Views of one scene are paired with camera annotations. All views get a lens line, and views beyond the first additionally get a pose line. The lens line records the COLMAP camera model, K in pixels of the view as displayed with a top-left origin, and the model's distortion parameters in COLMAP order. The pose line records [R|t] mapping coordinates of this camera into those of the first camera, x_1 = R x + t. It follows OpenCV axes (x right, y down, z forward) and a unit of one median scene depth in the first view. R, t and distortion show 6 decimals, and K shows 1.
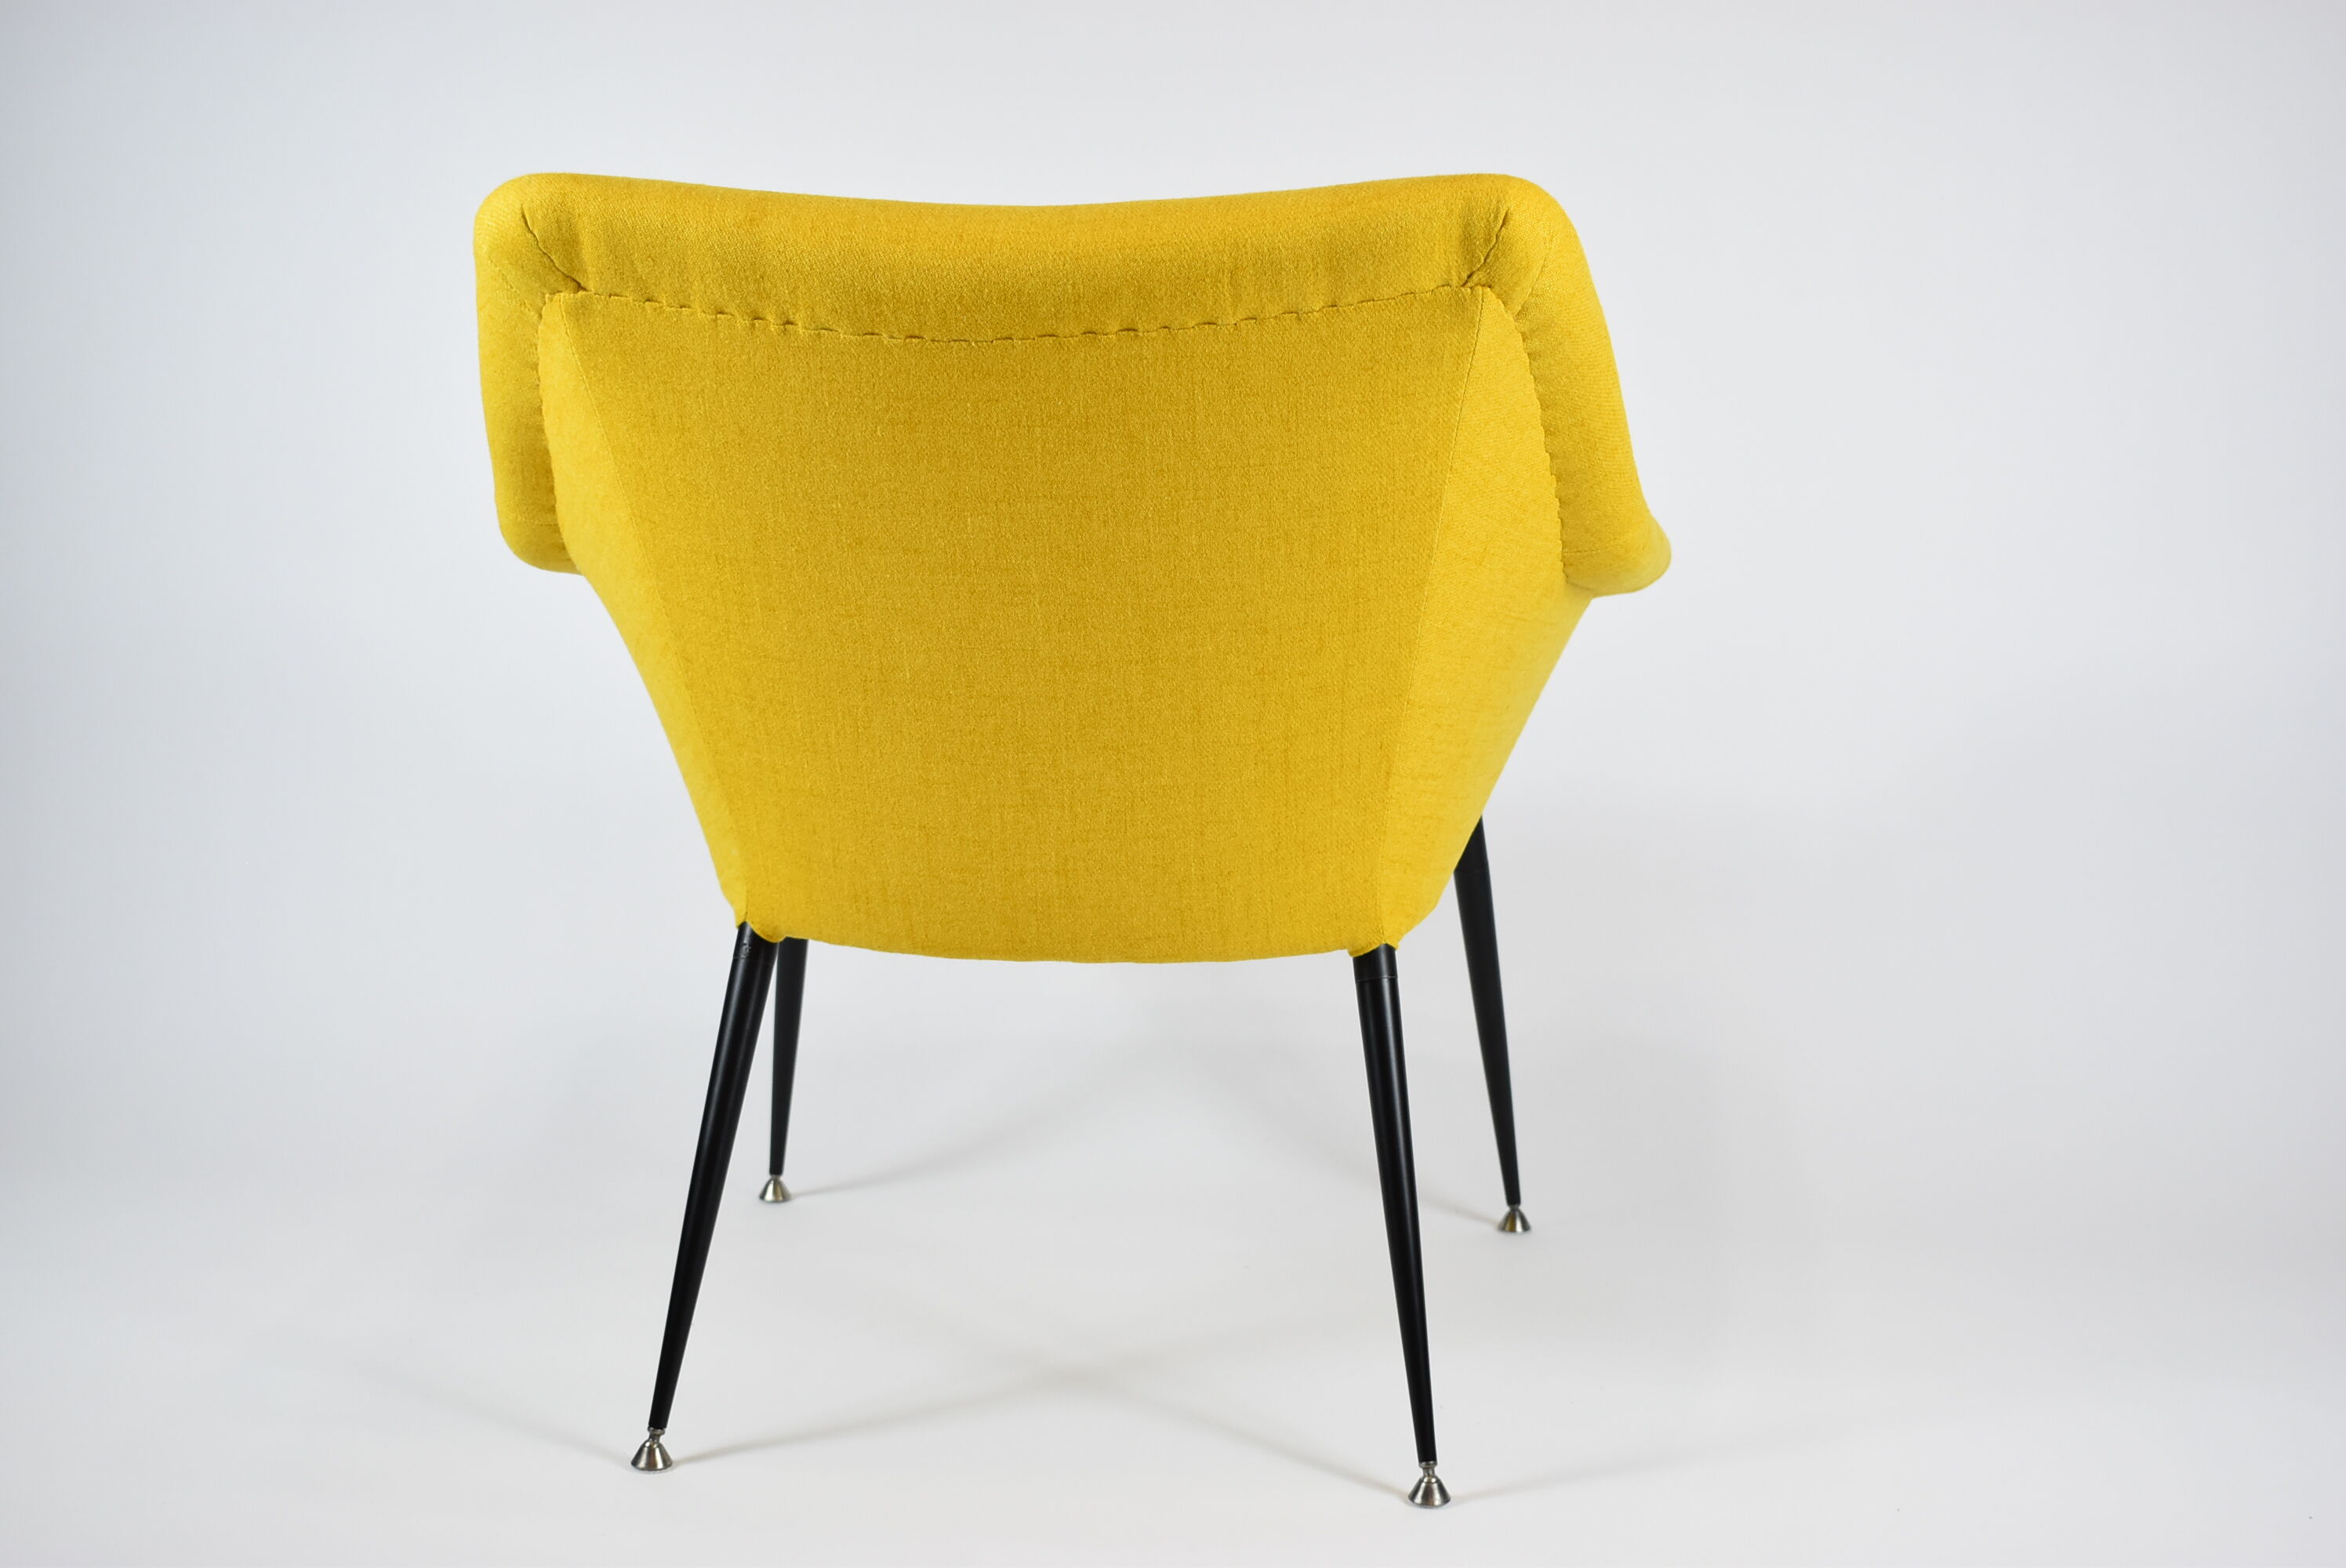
lens RADIAL K [[3263.7, 0, 1171.2], [0, 3263.7, 784.9], [0, 0, 1]] dist [-0.030946, 0.000000]
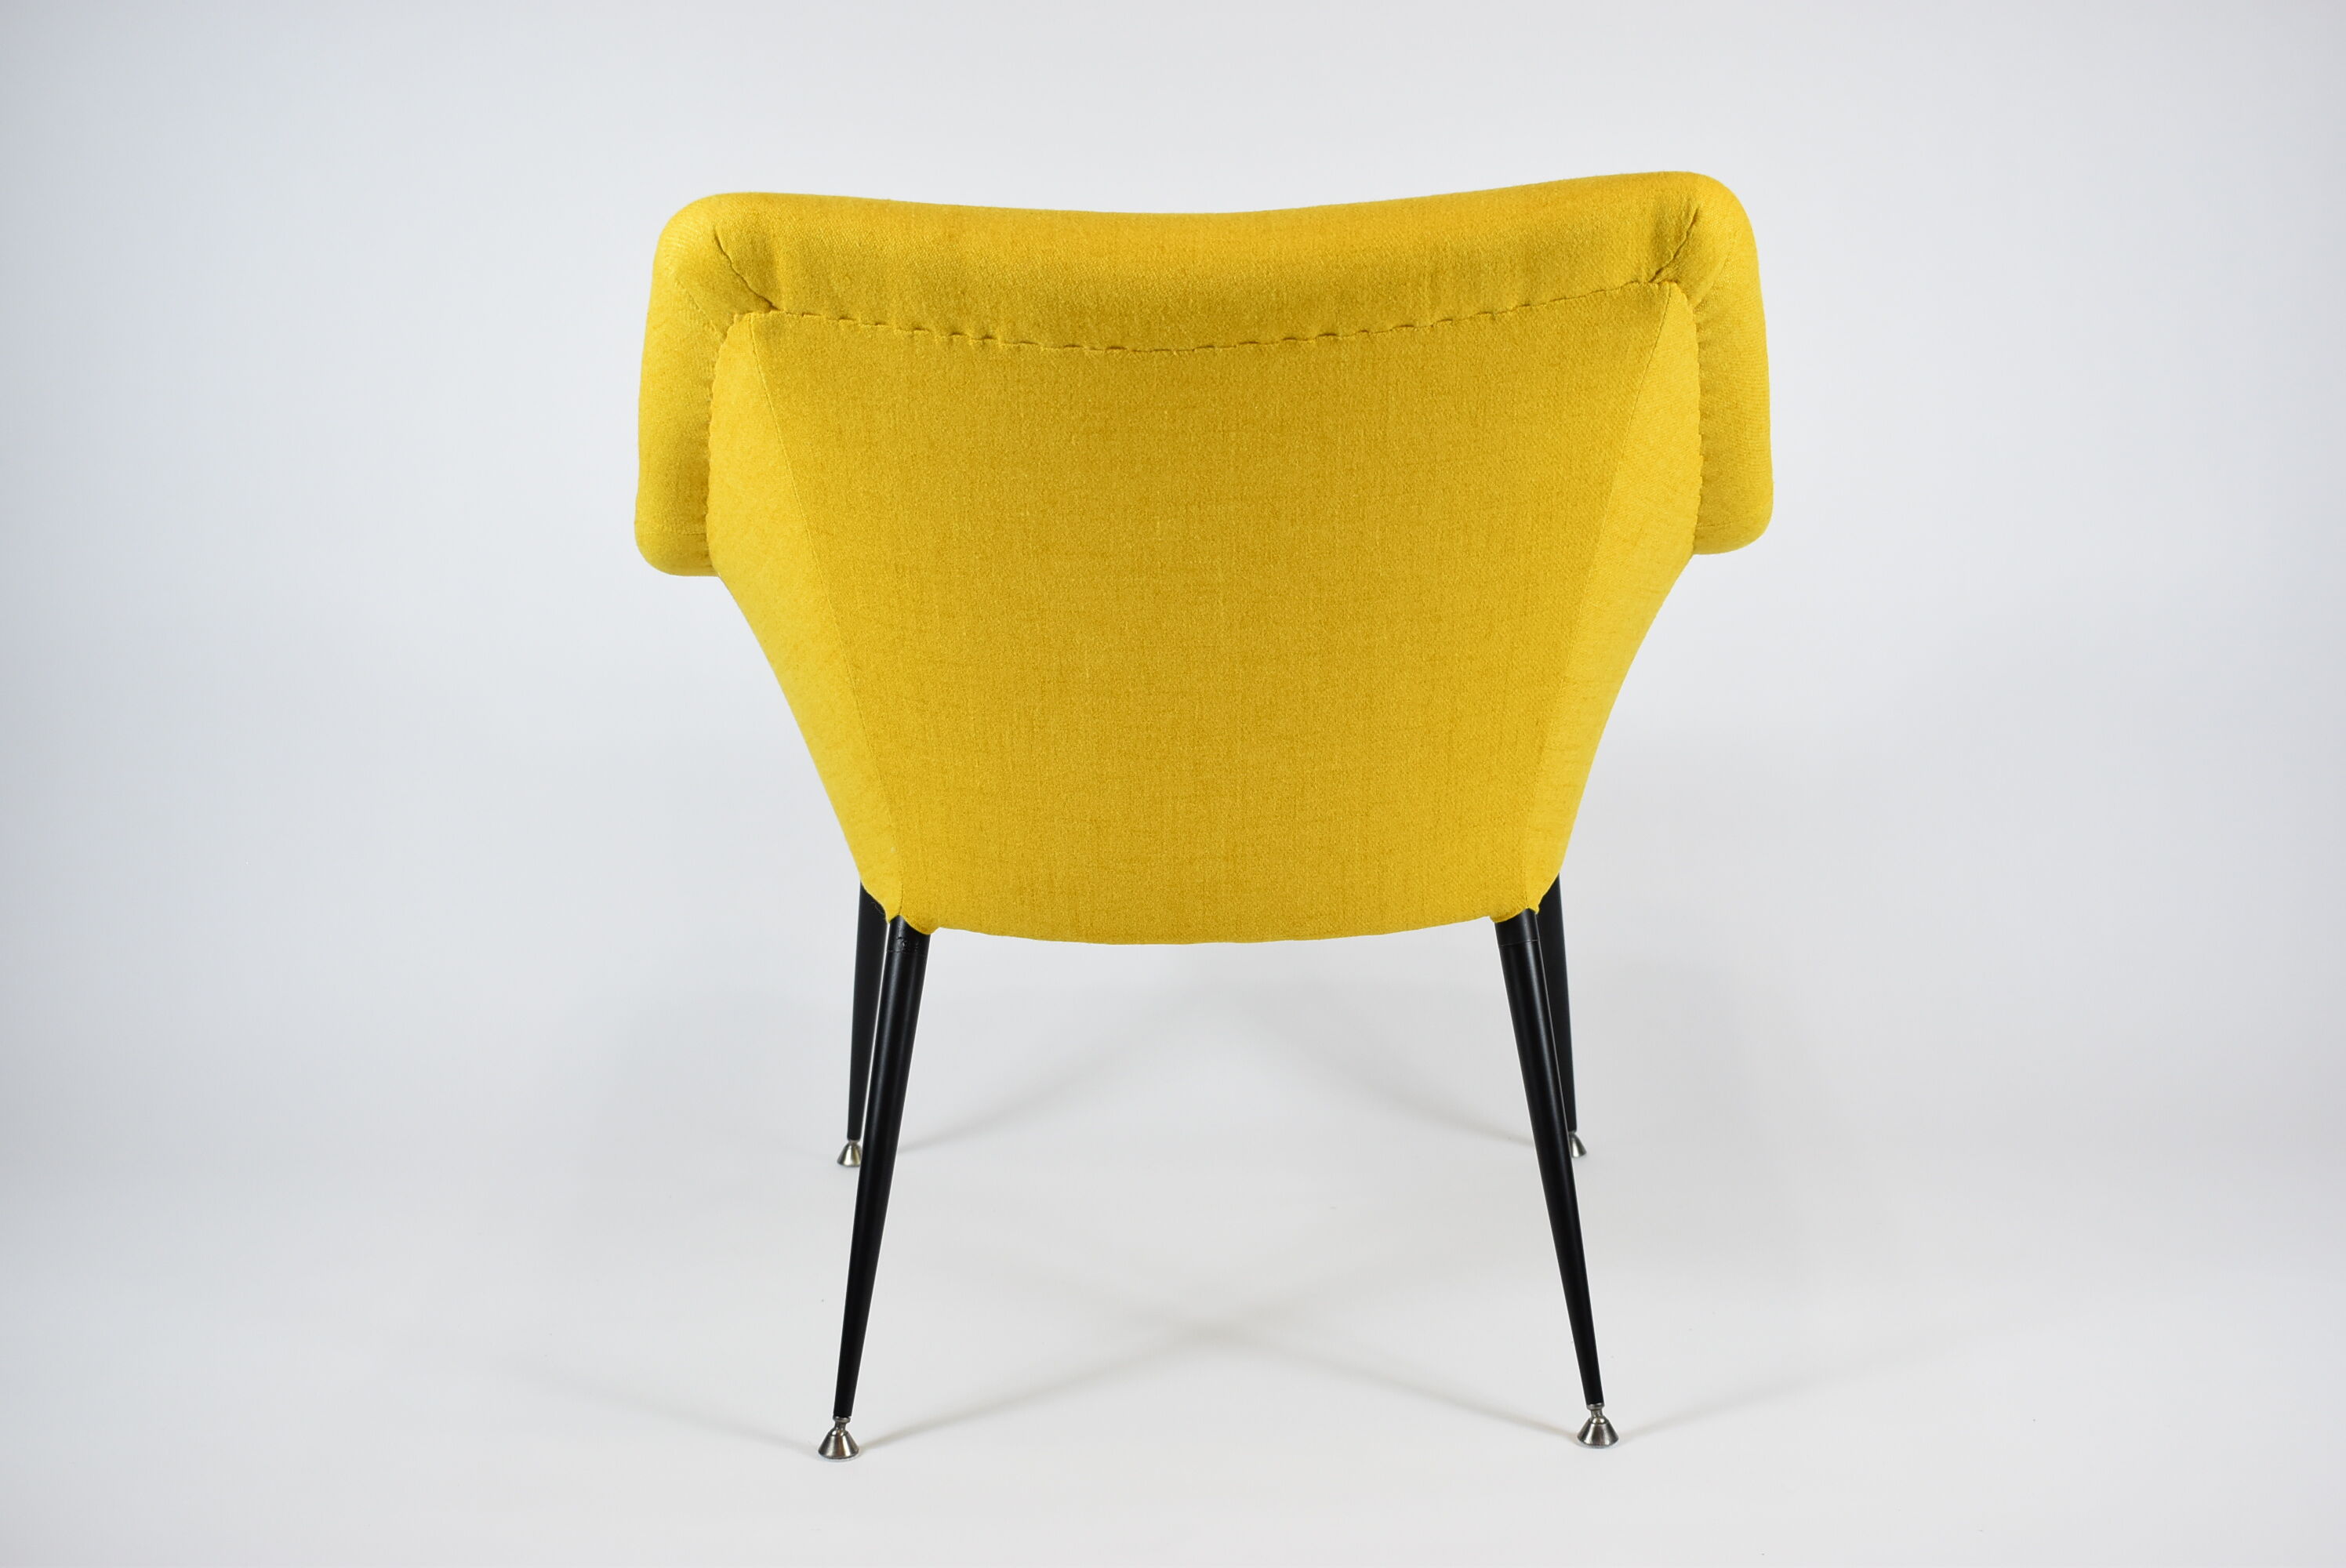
lens RADIAL K [[3080.3, 0, 1176.6], [0, 3080.3, 788.2], [0, 0, 1]] dist [-0.035635, 0.000000]
pose [[0.994804, -0.044966, 0.091343, -0.142008], [0.041237, 0.998253, 0.042317, -0.037855], [-0.093086, -0.038331, 0.994920, 0.042220]]
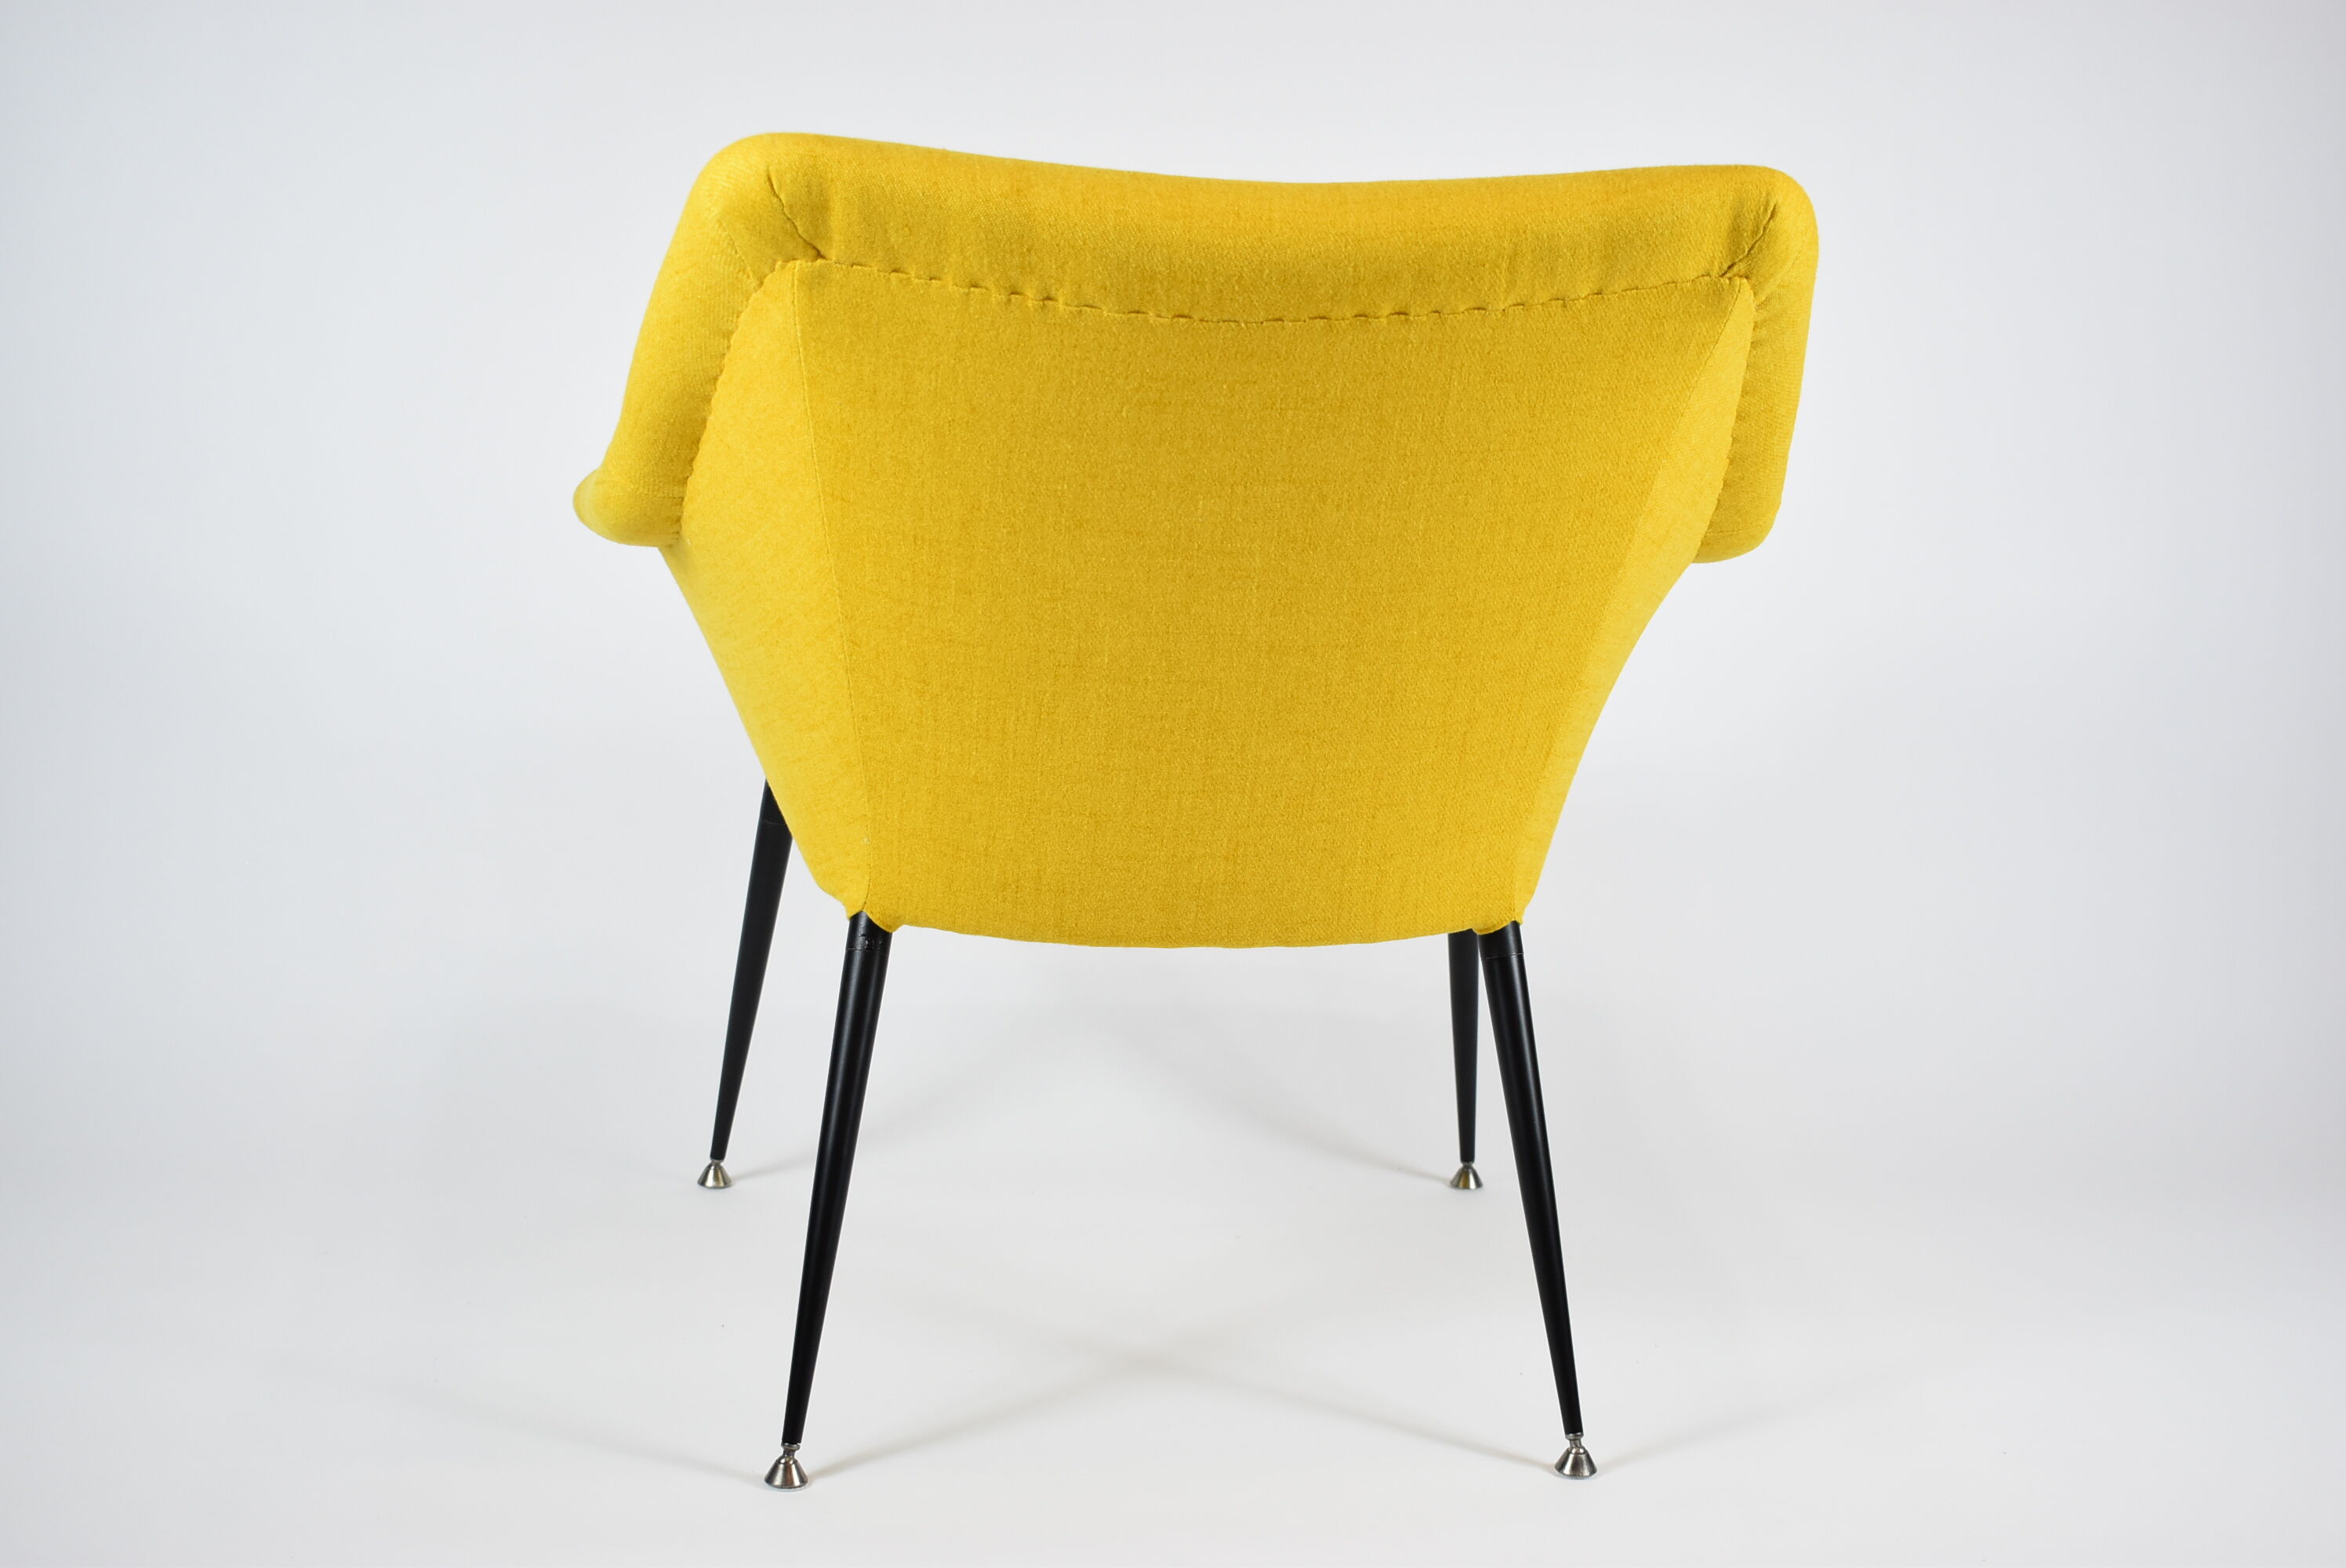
lens RADIAL K [[3263.7, 0, 1174.1], [0, 3263.7, 780.6], [0, 0, 1]] dist [-0.030946, 0.000000]
pose [[0.975117, -0.013121, 0.221301, -0.275364], [0.006908, 0.999561, 0.028824, -0.025609], [-0.221582, -0.026578, 0.974779, 0.050309]]
